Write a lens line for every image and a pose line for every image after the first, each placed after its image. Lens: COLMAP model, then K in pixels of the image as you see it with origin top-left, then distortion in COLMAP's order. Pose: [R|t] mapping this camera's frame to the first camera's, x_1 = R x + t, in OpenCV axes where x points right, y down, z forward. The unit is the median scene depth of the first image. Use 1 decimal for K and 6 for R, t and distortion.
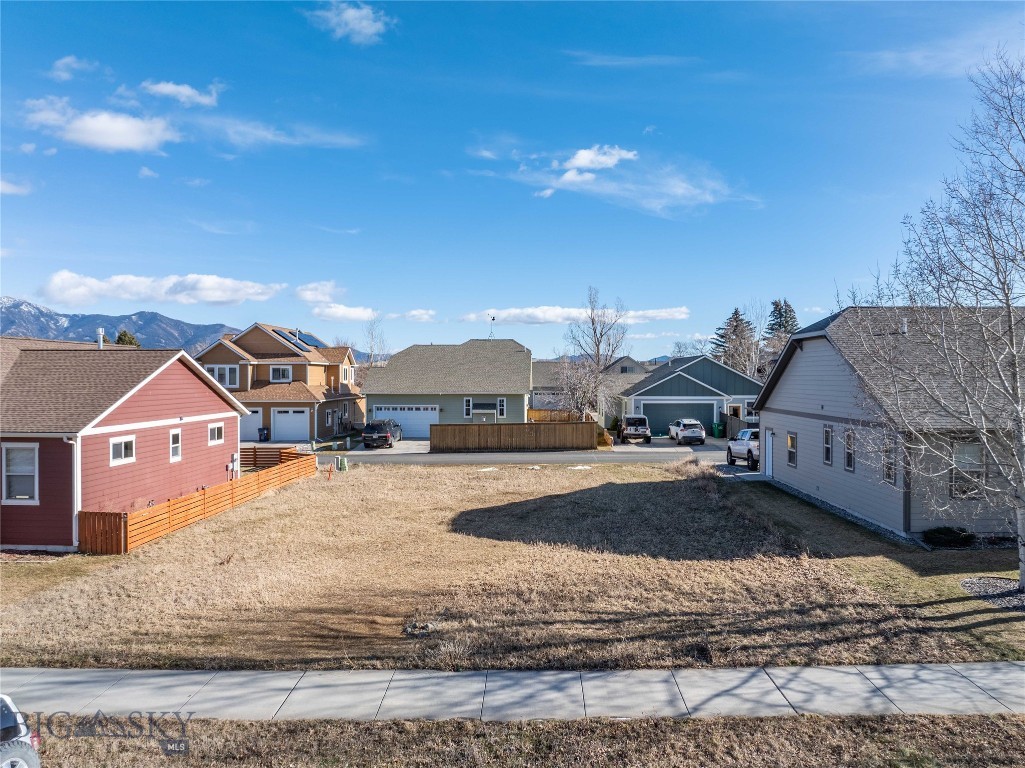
lens RADIAL K [[721.7, 0, 518.8], [0, 721.7, 379.4], [0, 0, 1]] dist [-0.038283, -0.002830]
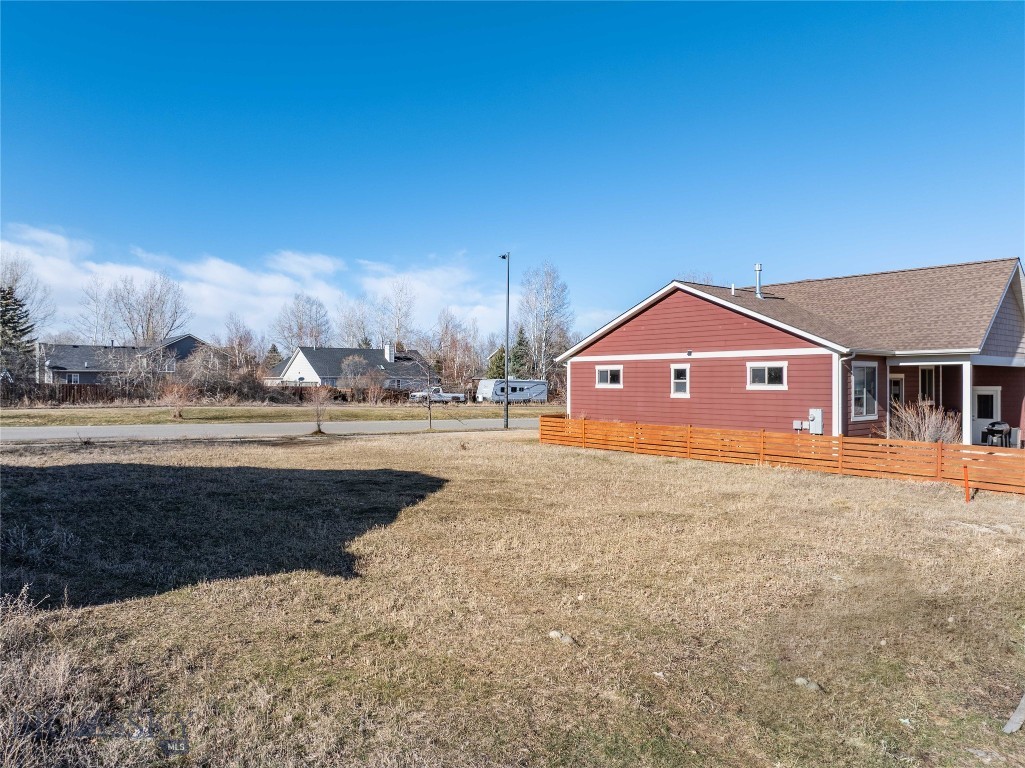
lens RADIAL K [[721.7, 0, 518.8], [0, 721.7, 379.4], [0, 0, 1]] dist [-0.038283, -0.002830]
pose [[-0.759790, -0.023850, -0.649731, 0.315792], [-0.019970, 0.999712, -0.013344, 0.108475], [0.649862, 0.002837, -0.760047, 1.611110]]
